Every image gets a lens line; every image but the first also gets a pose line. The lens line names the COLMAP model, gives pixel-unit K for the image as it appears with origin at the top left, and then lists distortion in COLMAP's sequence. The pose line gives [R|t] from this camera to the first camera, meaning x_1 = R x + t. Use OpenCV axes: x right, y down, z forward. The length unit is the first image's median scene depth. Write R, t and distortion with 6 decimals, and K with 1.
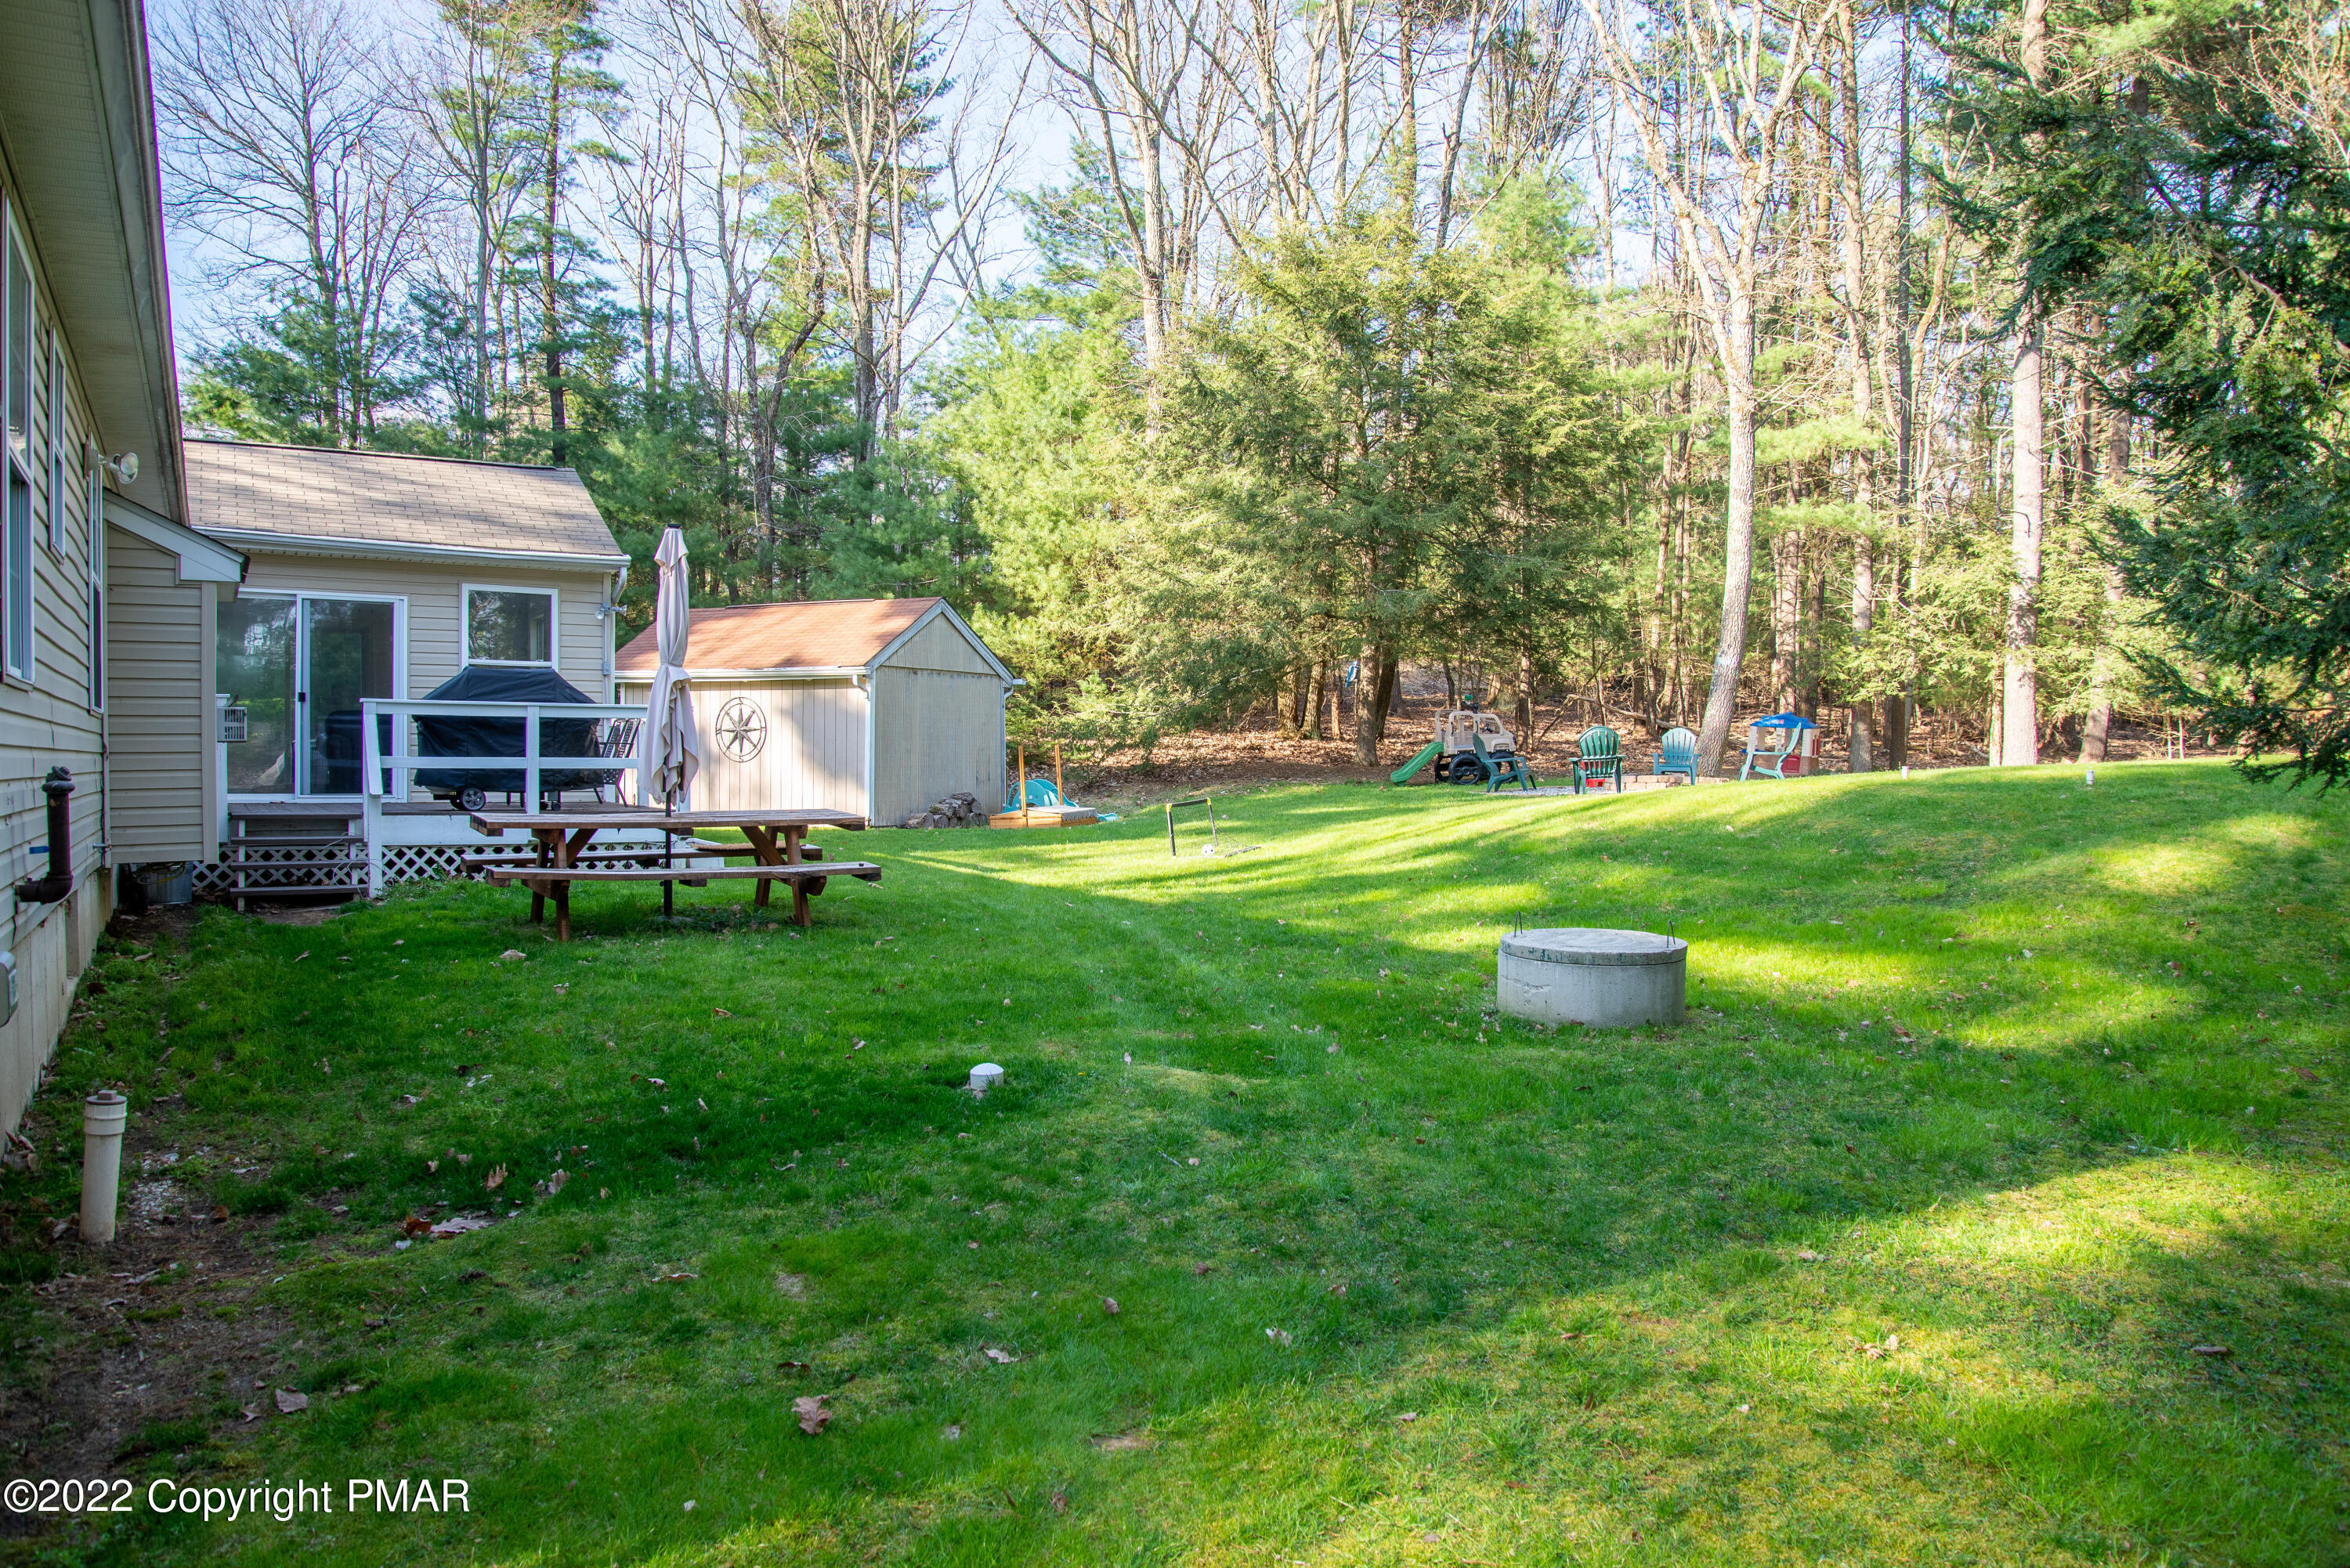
lens RADIAL K [[1635.3, 0, 1175.0], [0, 1635.3, 784.0], [0, 0, 1]] dist [-0.110207, 0.070041]
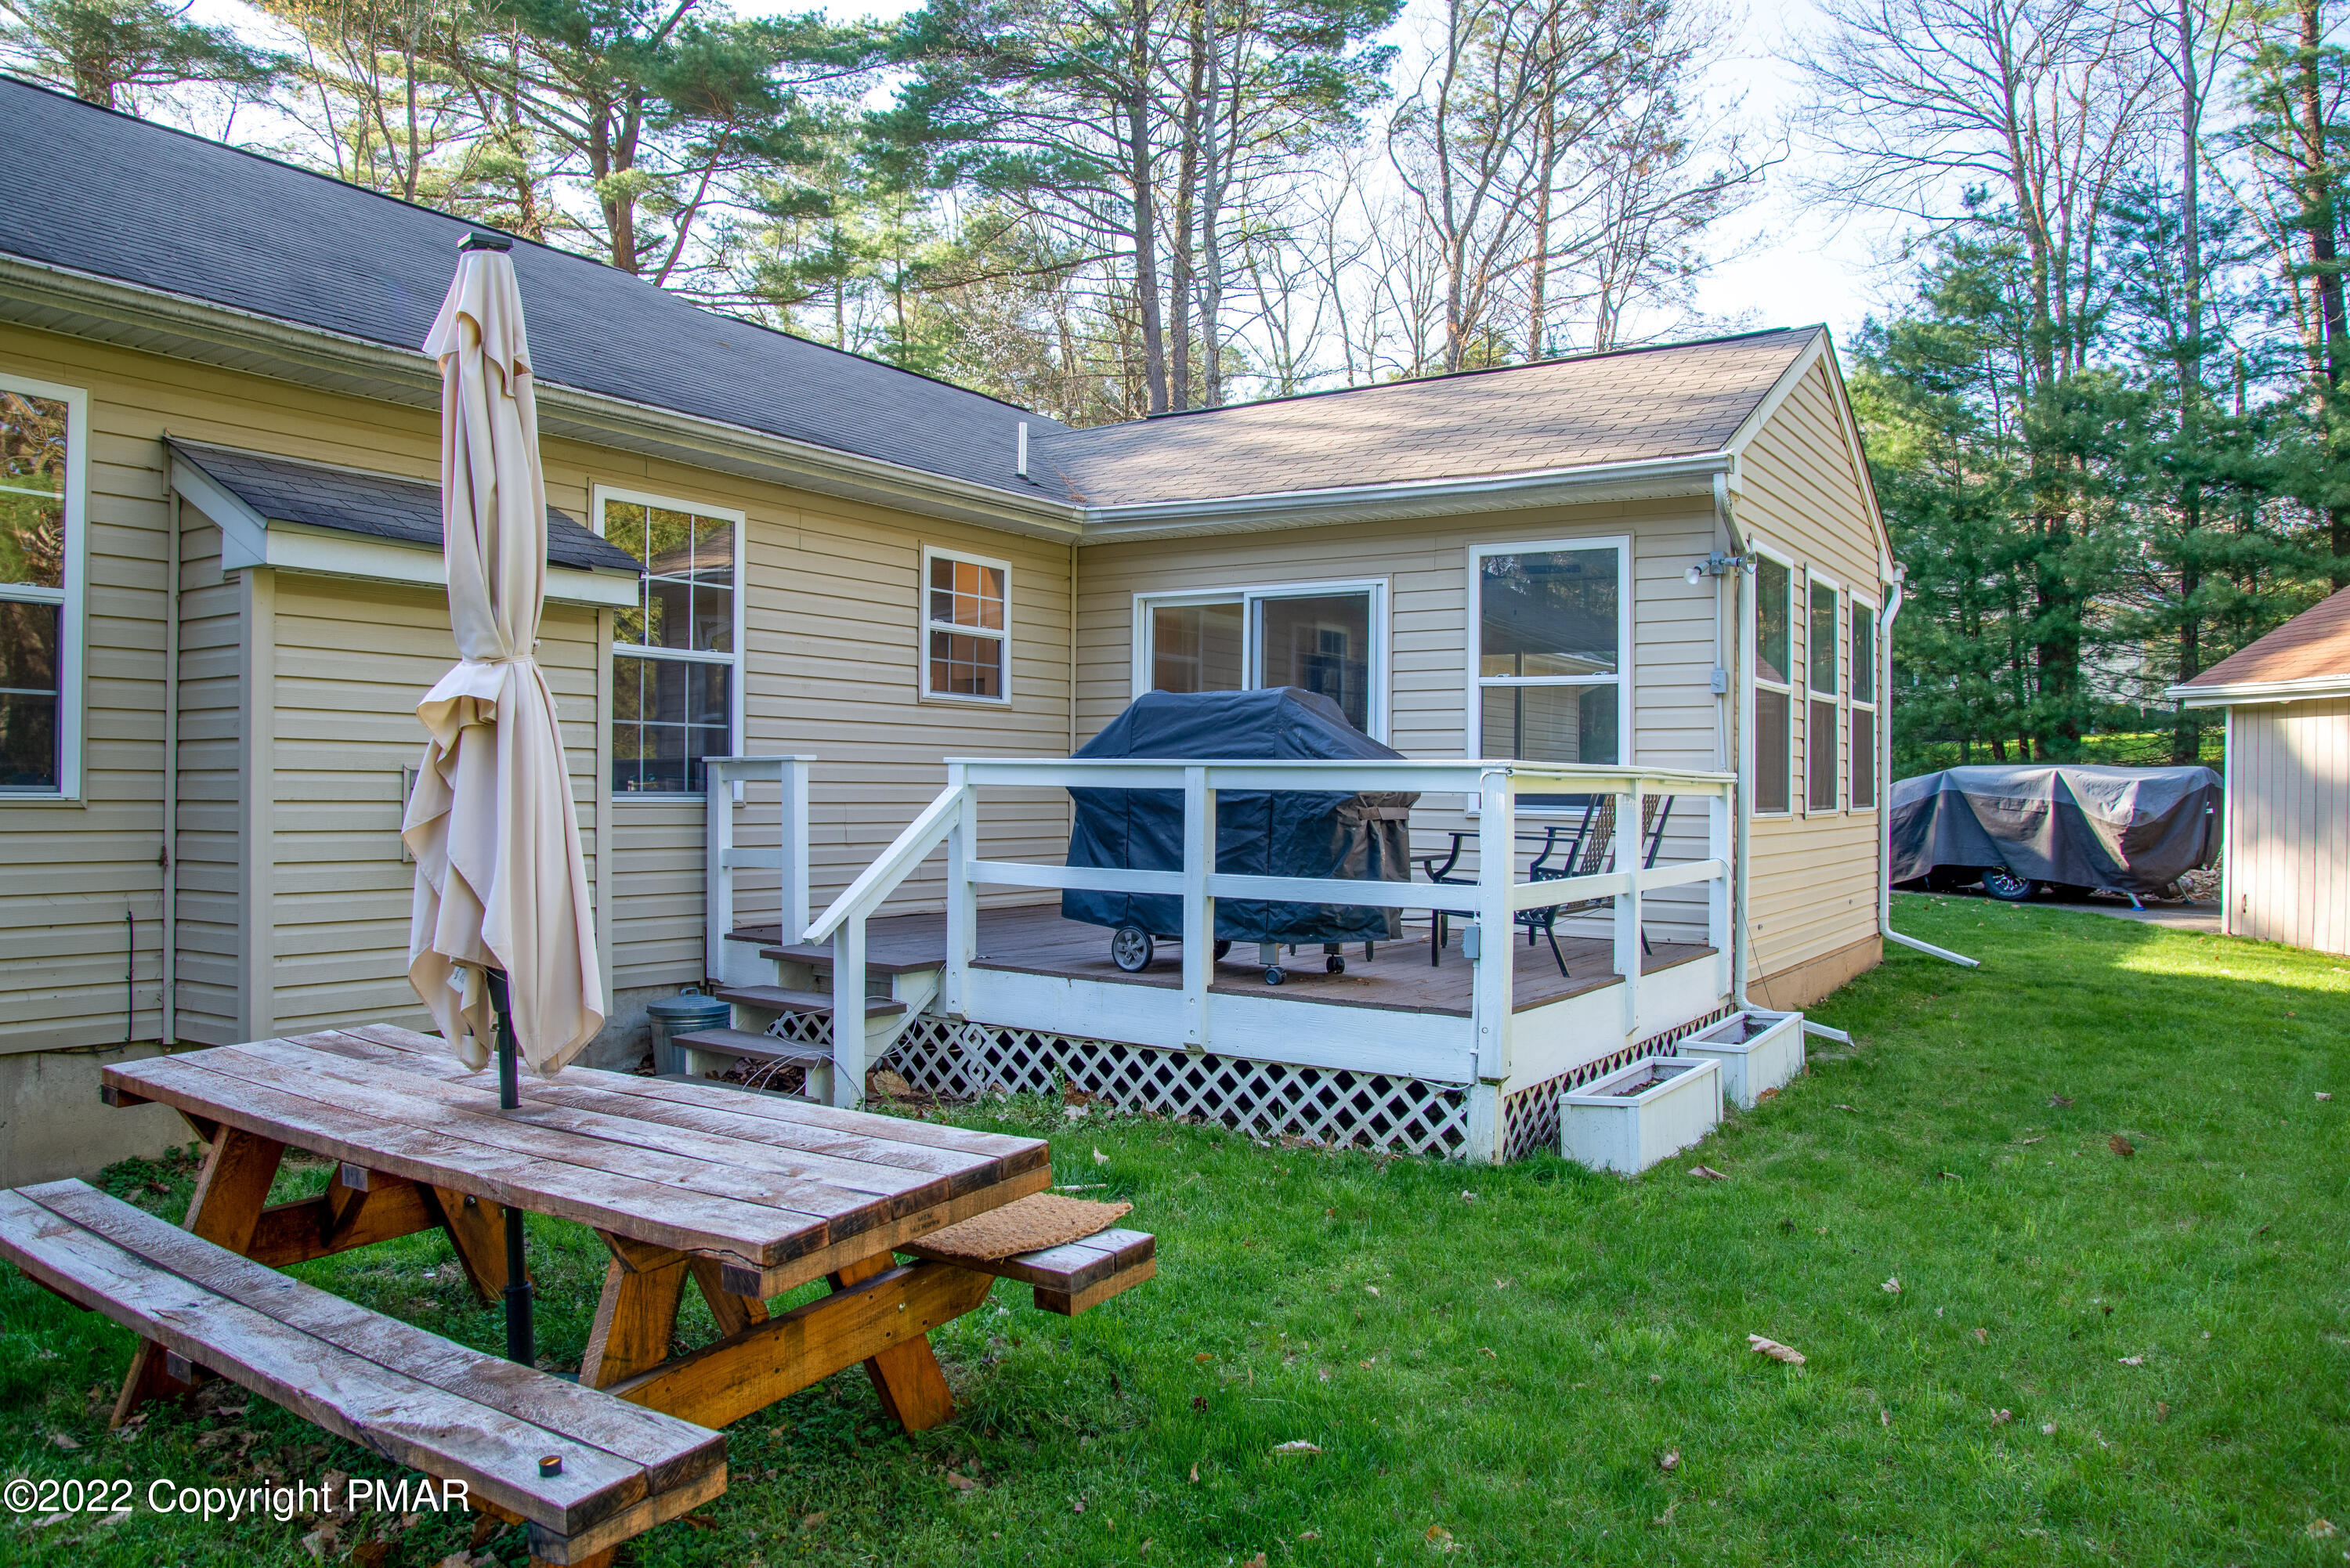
lens RADIAL K [[1635.3, 0, 1175.0], [0, 1635.3, 784.0], [0, 0, 1]] dist [-0.110207, 0.070041]
pose [[0.430328, -0.001842, -0.902671, 0.043228], [-0.015023, 0.999845, -0.009202, -0.037953], [0.902547, 0.017521, 0.430234, 0.763386]]
